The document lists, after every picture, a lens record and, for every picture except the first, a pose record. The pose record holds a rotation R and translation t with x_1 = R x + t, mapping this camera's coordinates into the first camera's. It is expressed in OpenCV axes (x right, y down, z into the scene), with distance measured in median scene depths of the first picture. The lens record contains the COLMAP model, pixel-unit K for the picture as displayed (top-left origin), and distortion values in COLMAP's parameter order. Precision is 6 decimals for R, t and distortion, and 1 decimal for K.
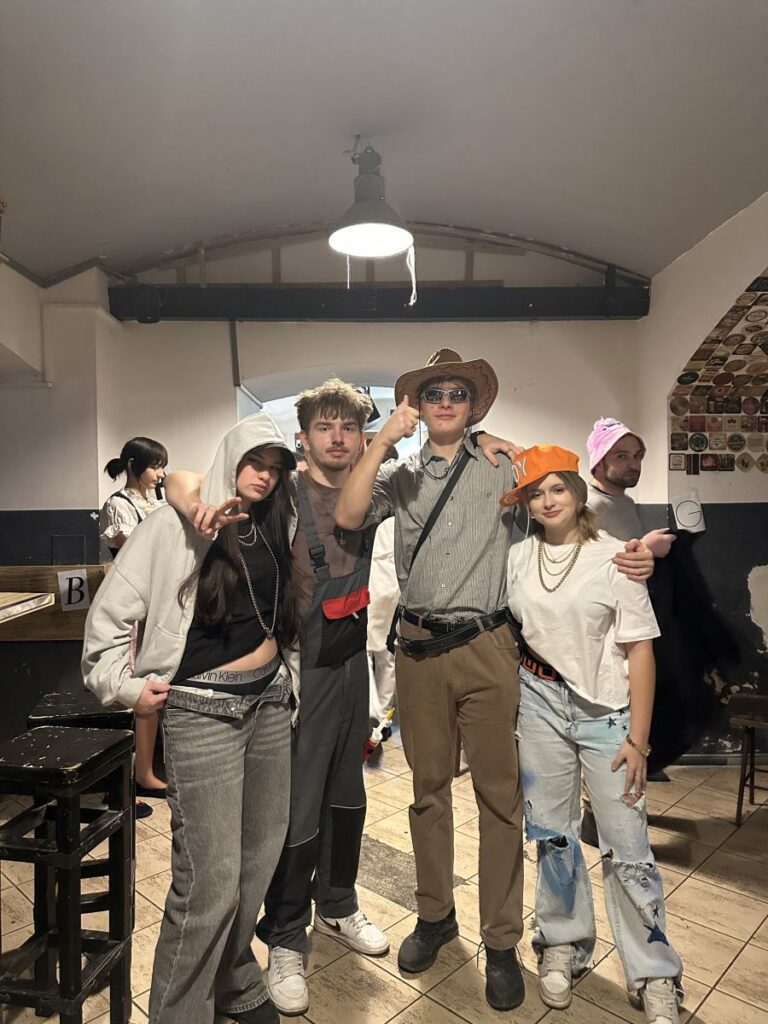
lens RADIAL K [[735.4, 0, 383.7], [0, 735.4, 514.1], [0, 0, 1]] dist [0.029089, -0.042850]
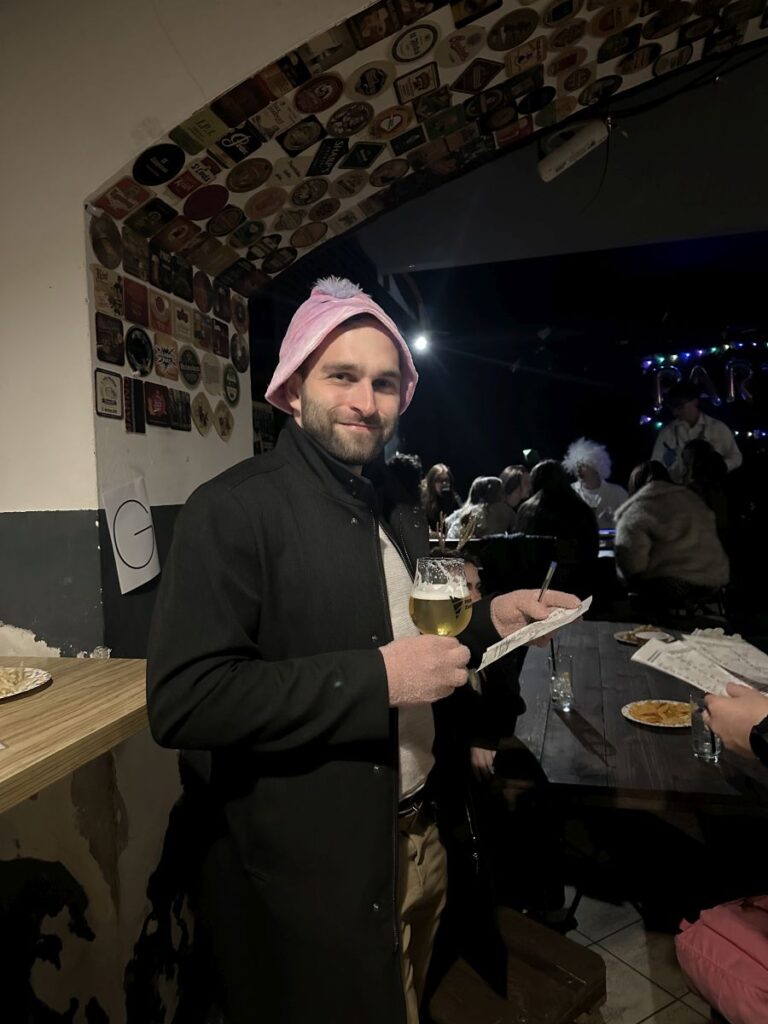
lens RADIAL K [[735.4, 0, 387.5], [0, 735.4, 516.3], [0, 0, 1]] dist [0.029089, -0.042850]
pose [[0.268298, -0.036098, 0.962659, 0.080175], [0.042906, 0.998754, 0.025494, -0.013727], [-0.962380, 0.034464, 0.269512, 0.770310]]
